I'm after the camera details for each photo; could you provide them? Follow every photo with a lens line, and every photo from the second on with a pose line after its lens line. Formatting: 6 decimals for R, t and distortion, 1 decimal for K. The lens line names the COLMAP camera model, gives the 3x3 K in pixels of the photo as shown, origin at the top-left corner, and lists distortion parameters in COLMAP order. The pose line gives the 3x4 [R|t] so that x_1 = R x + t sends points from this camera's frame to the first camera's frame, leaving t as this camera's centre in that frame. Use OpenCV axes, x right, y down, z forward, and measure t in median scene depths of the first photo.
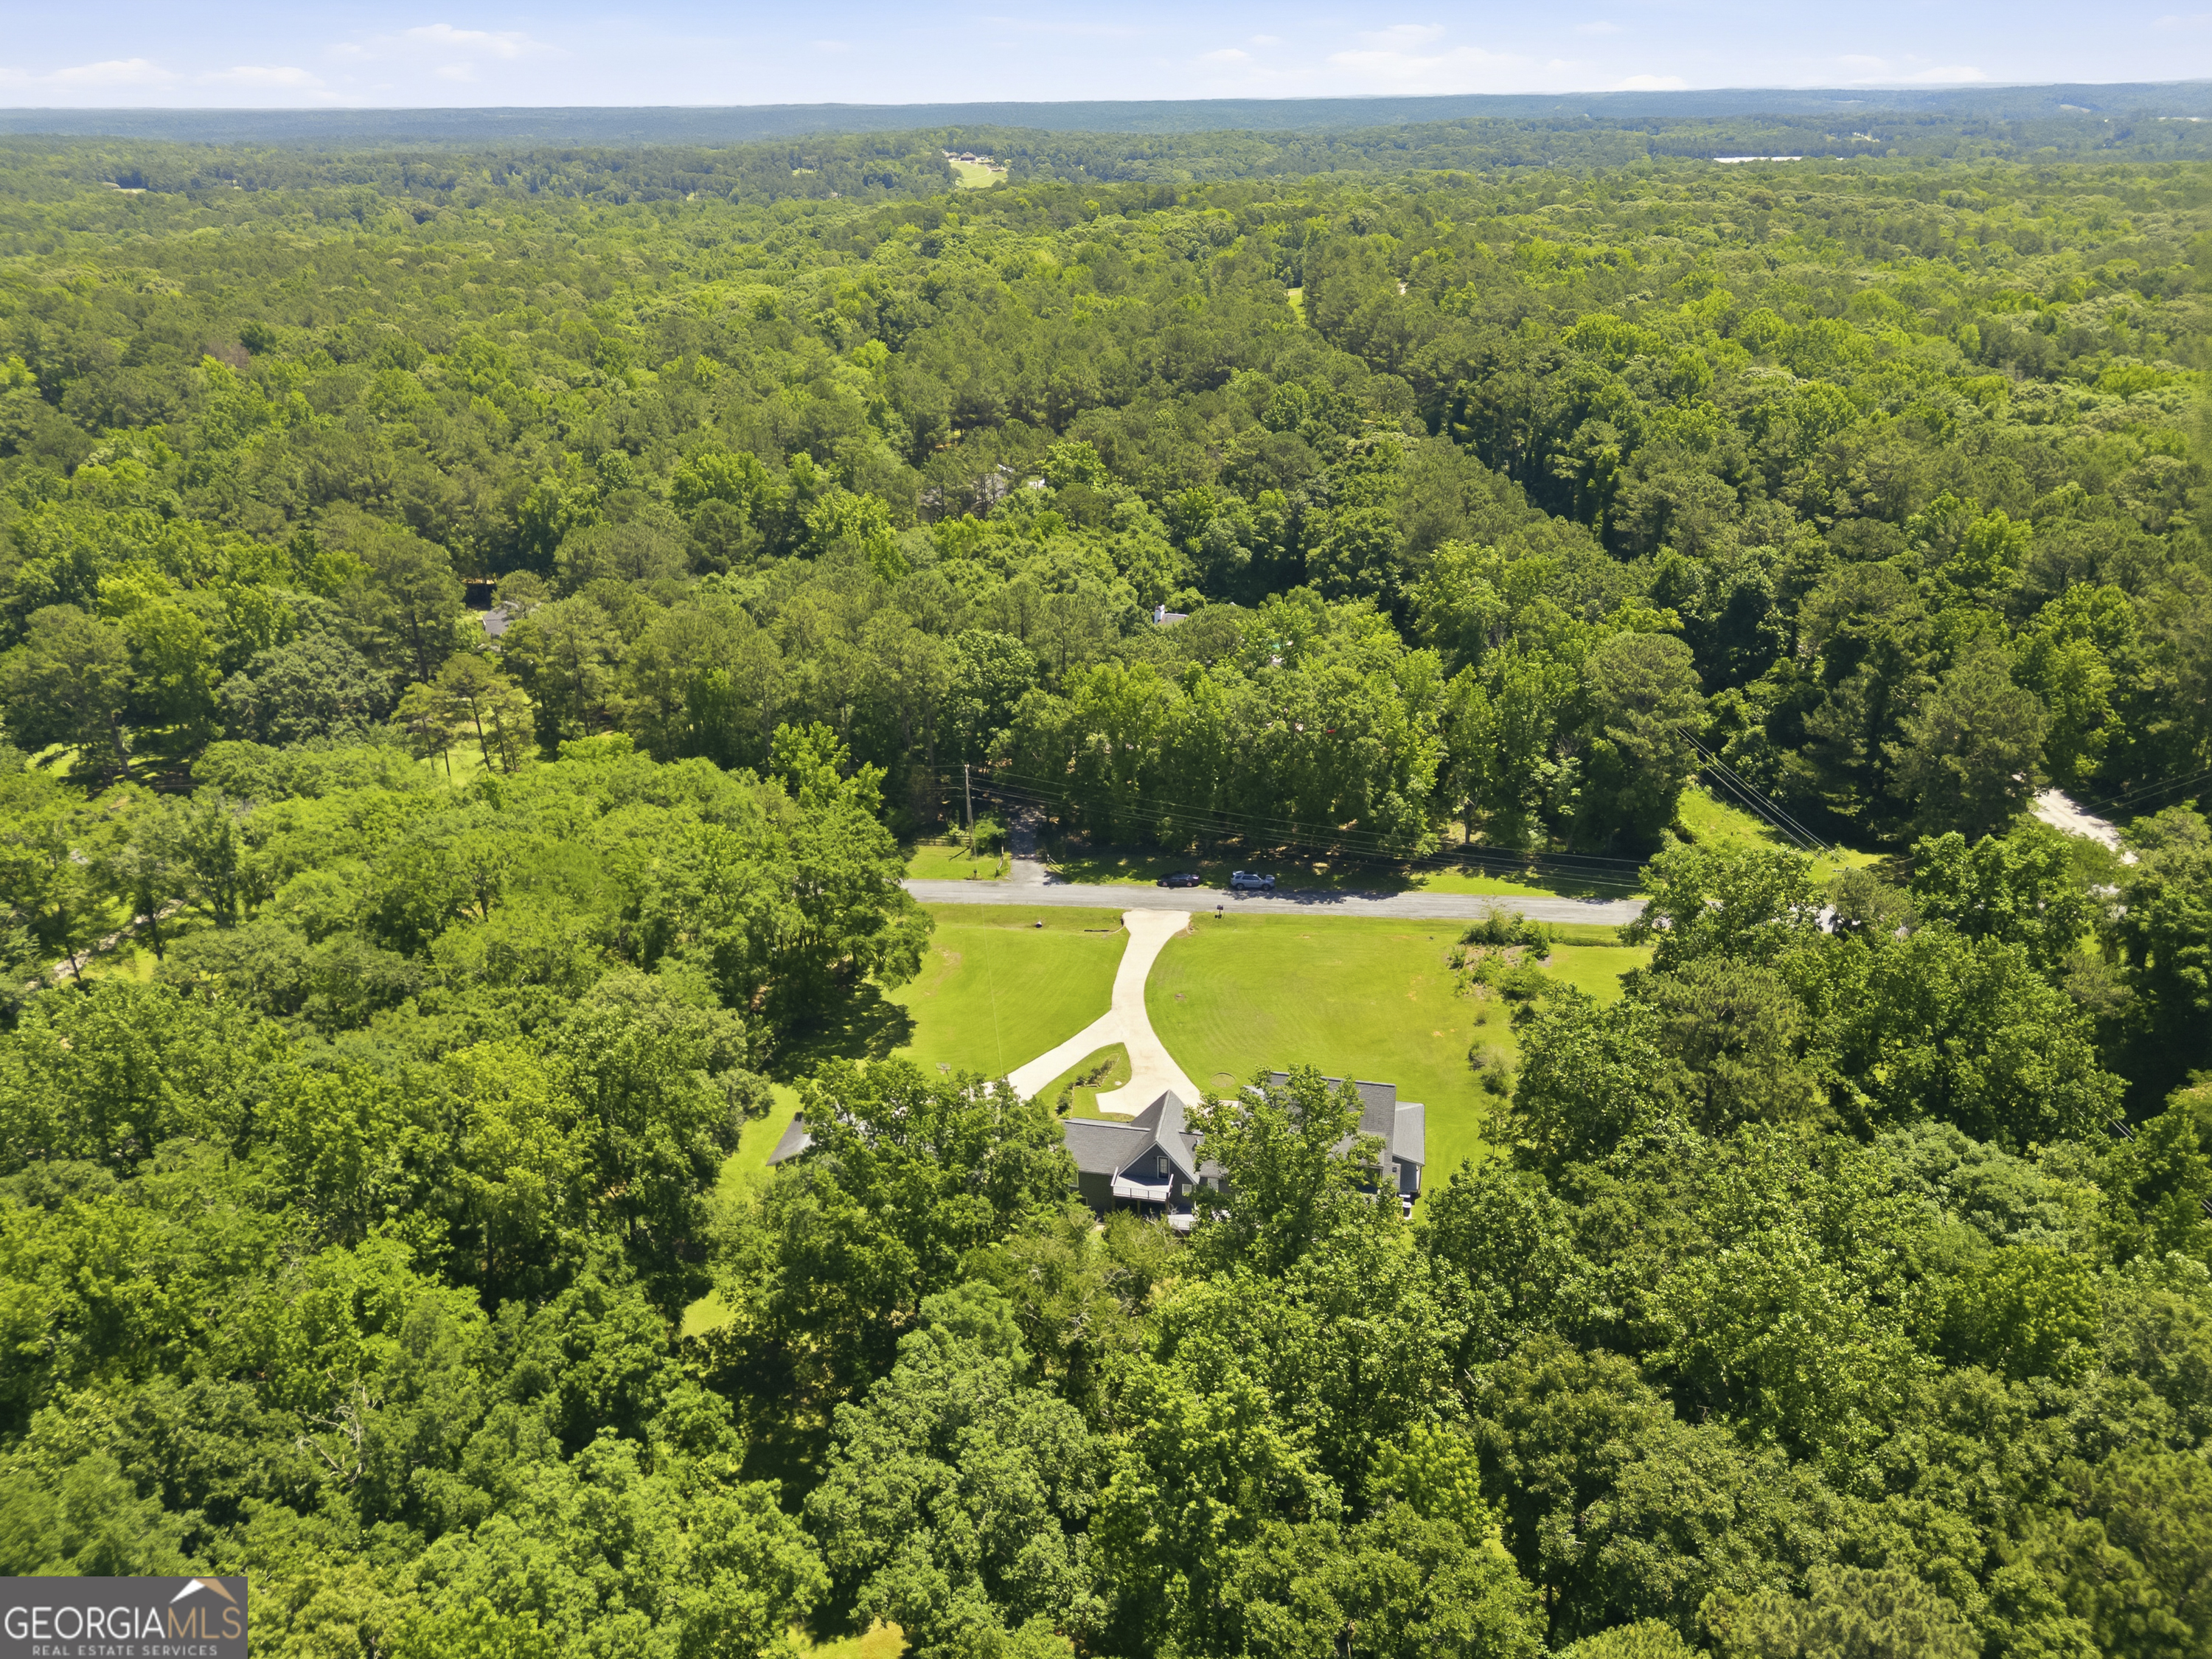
lens RADIAL K [[1547.9, 0, 1094.9], [0, 1547.9, 830.8], [0, 0, 1]] dist [0.075979, -0.066048]
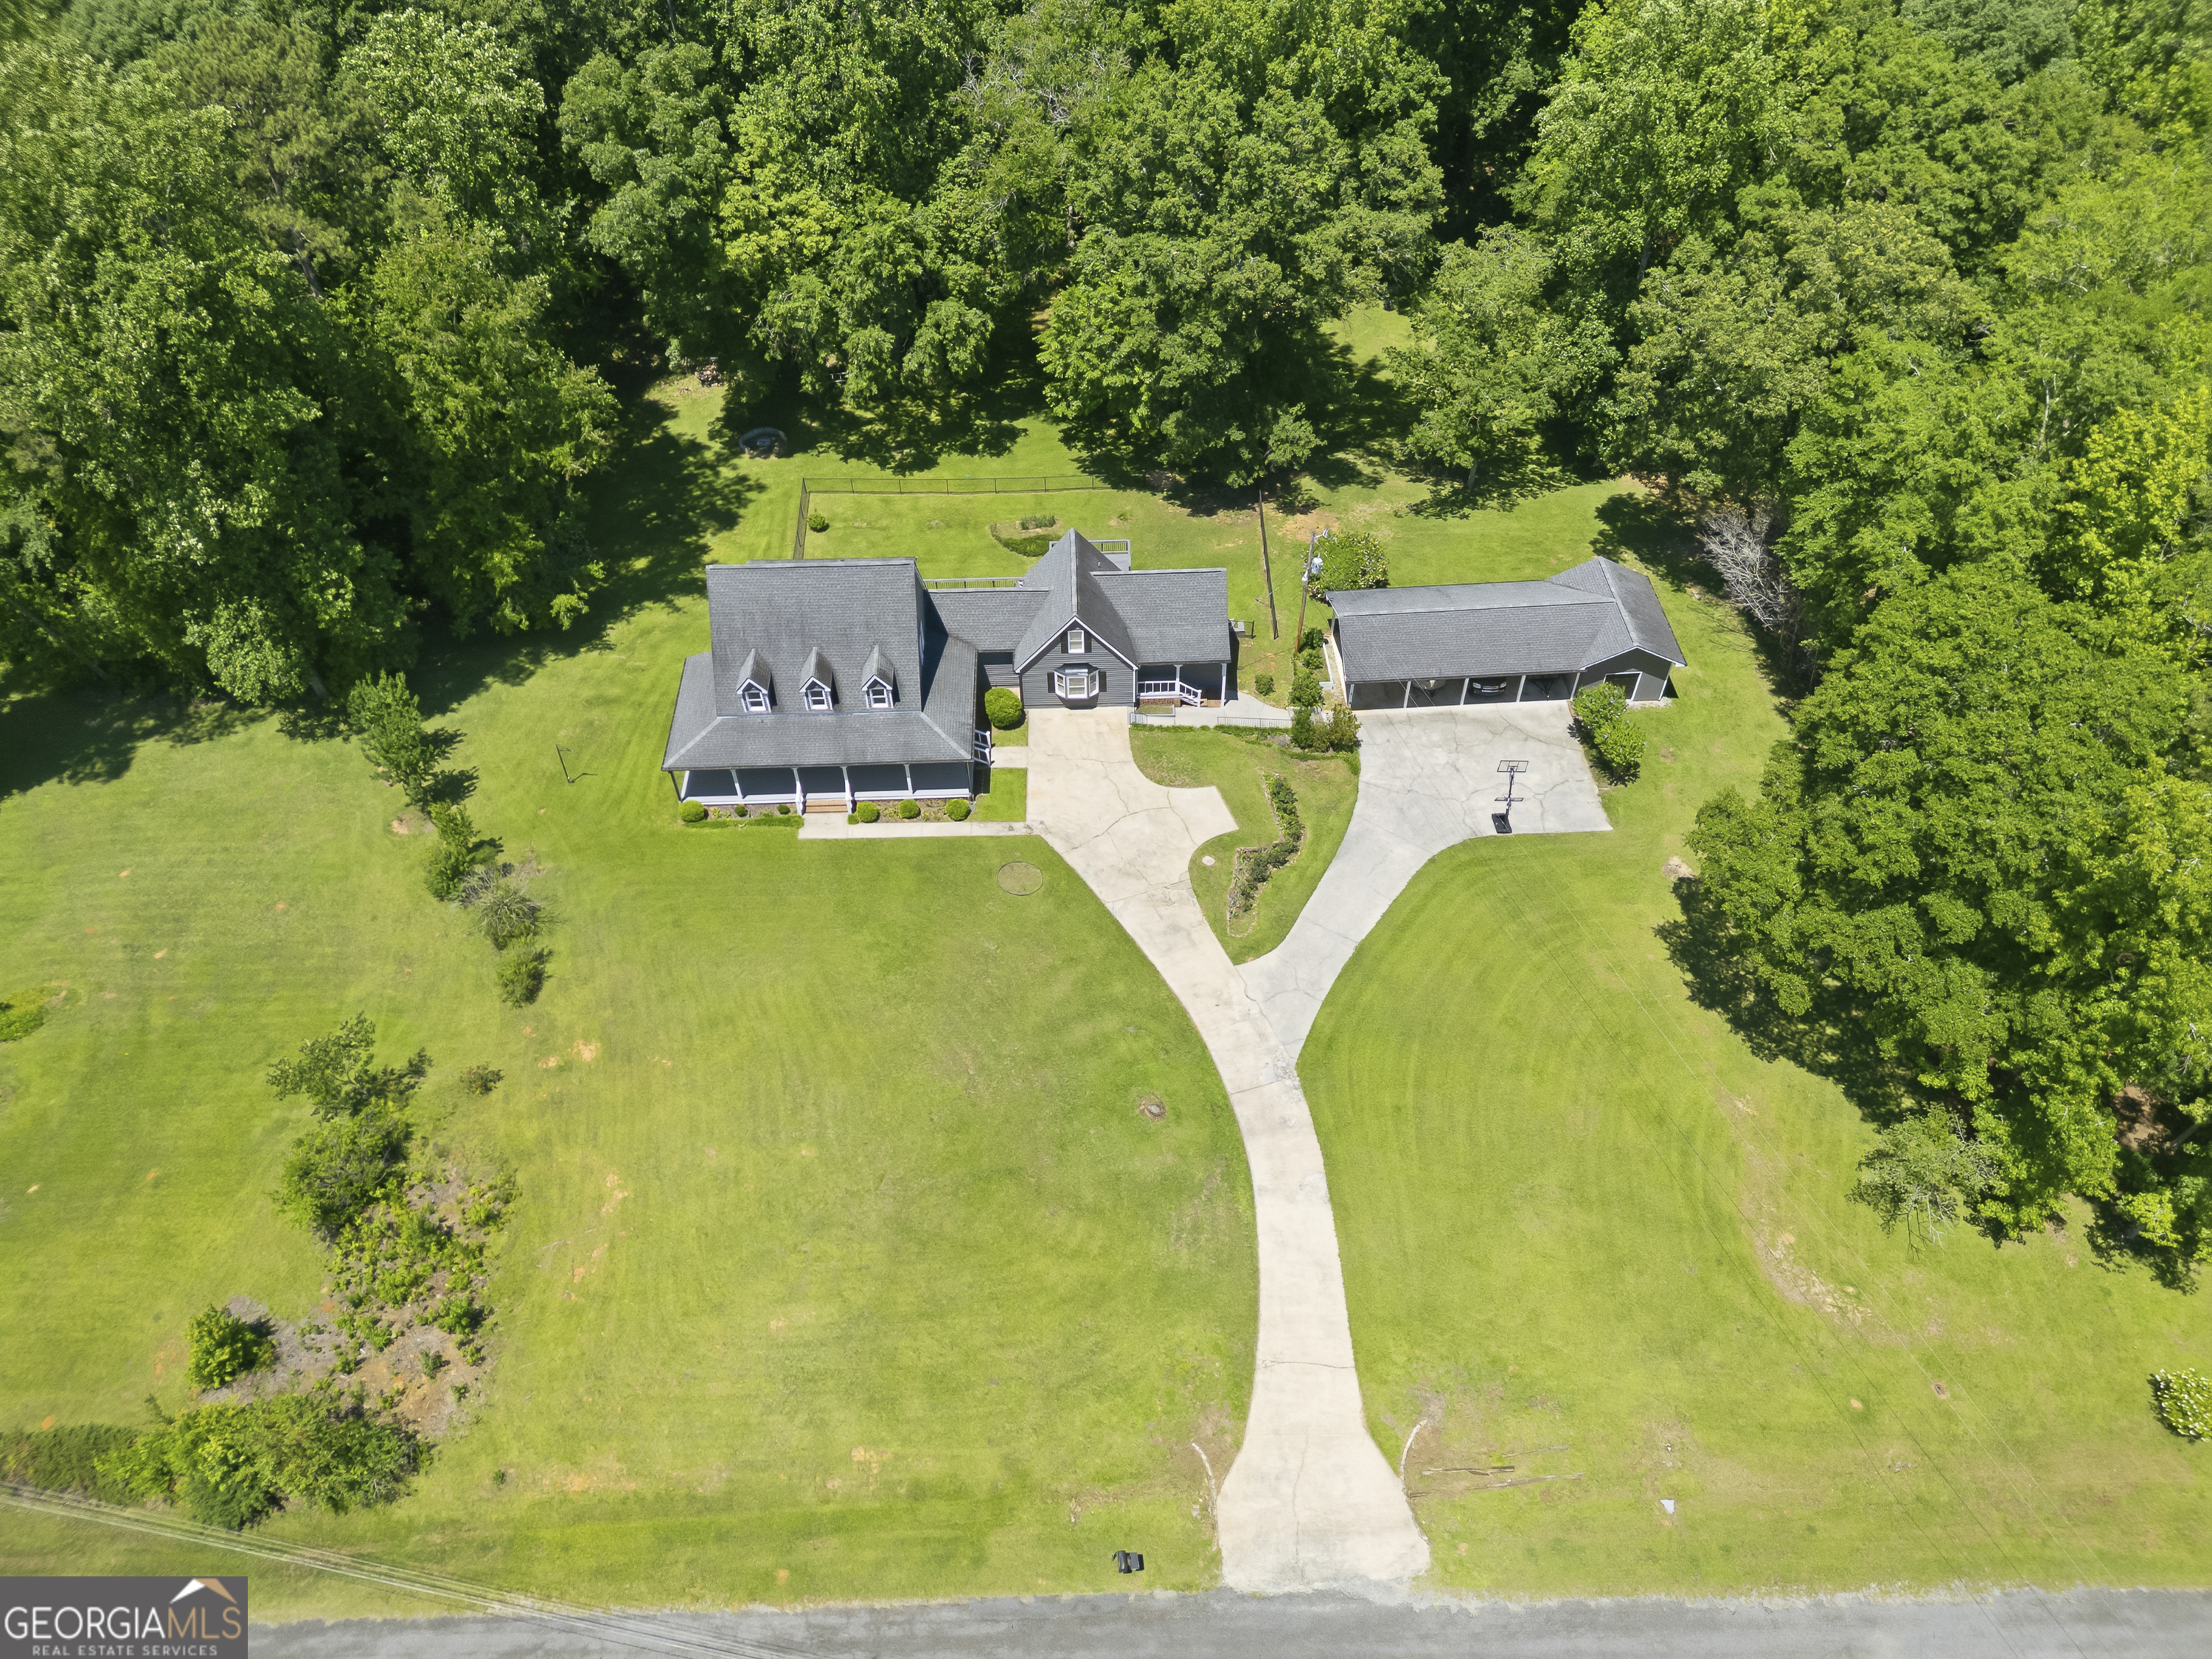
lens RADIAL K [[1547.9, 0, 1096.5], [0, 1547.9, 834.3], [0, 0, 1]] dist [0.075979, -0.066048]
pose [[-0.975283, 0.186220, -0.118937, 0.088099], [-0.061479, 0.288324, 0.955557, -0.270902], [0.212237, 0.939250, -0.269749, 0.849819]]
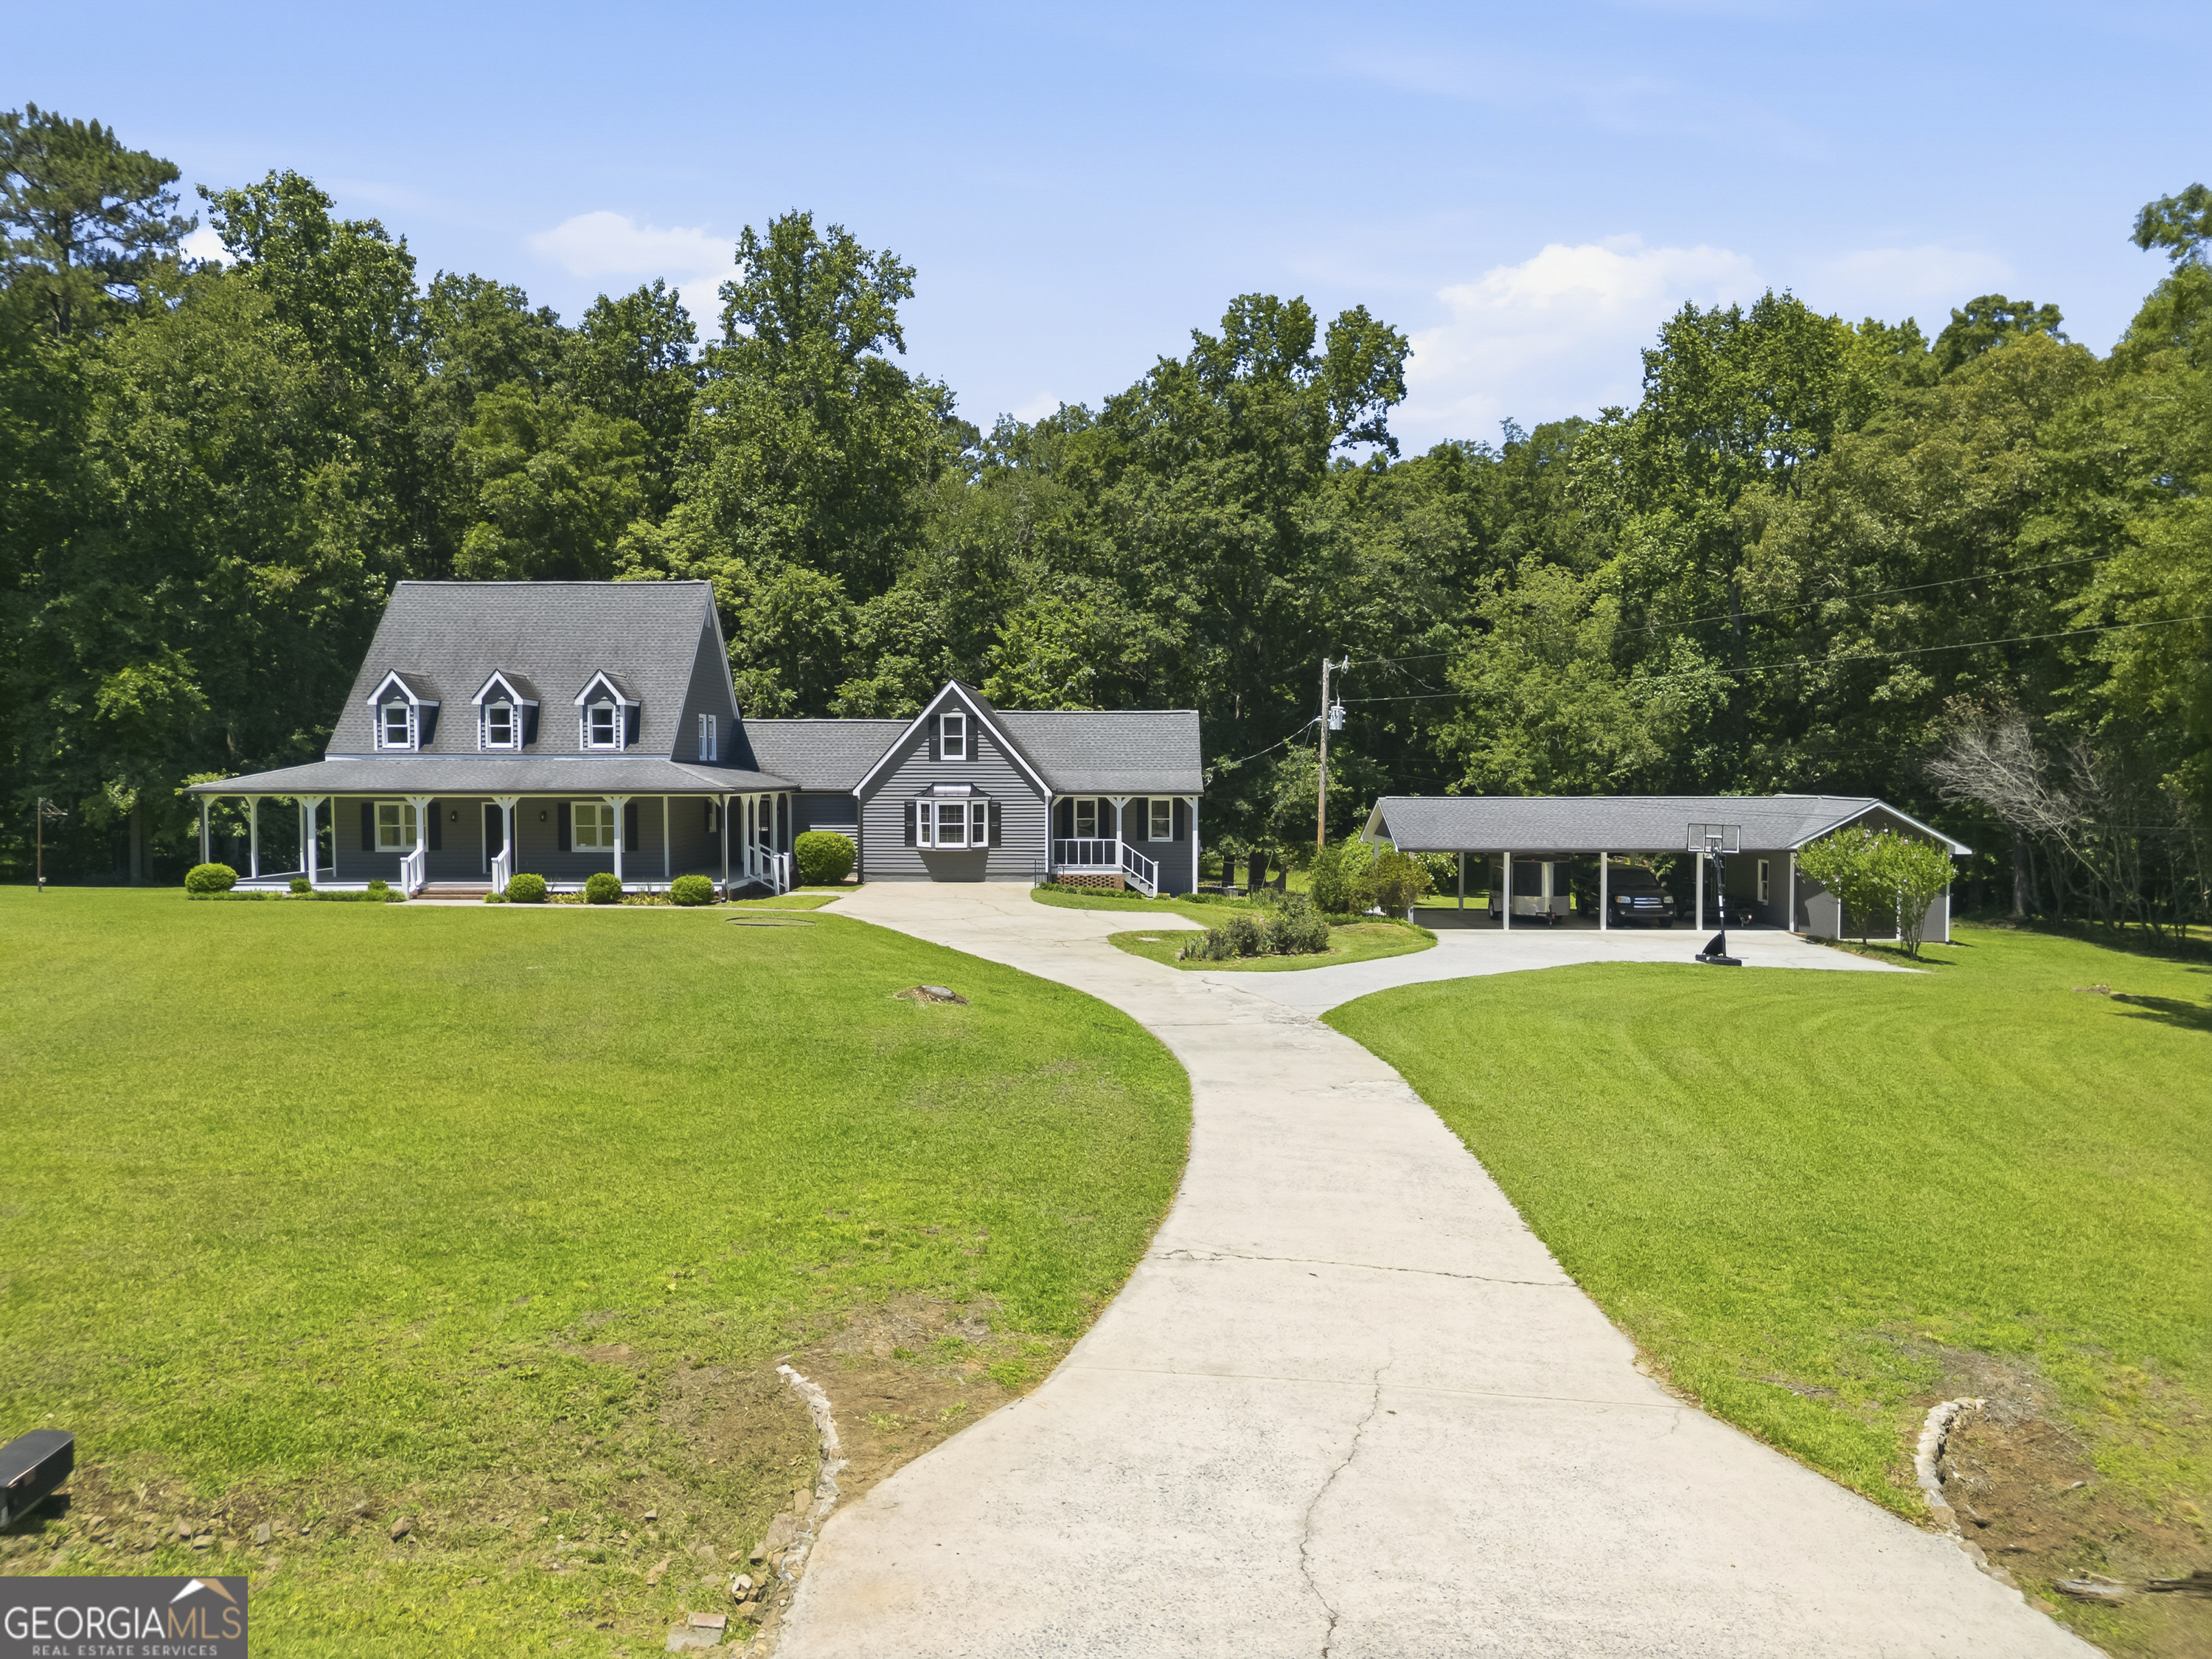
lens RADIAL K [[1547.9, 0, 1101.0], [0, 1547.9, 839.7], [0, 0, 1]] dist [0.075979, -0.066048]
pose [[-0.985873, 0.021841, -0.166062, 0.052440], [-0.058683, 0.883577, 0.464595, 0.012653], [0.156876, 0.467777, -0.869813, 0.927253]]
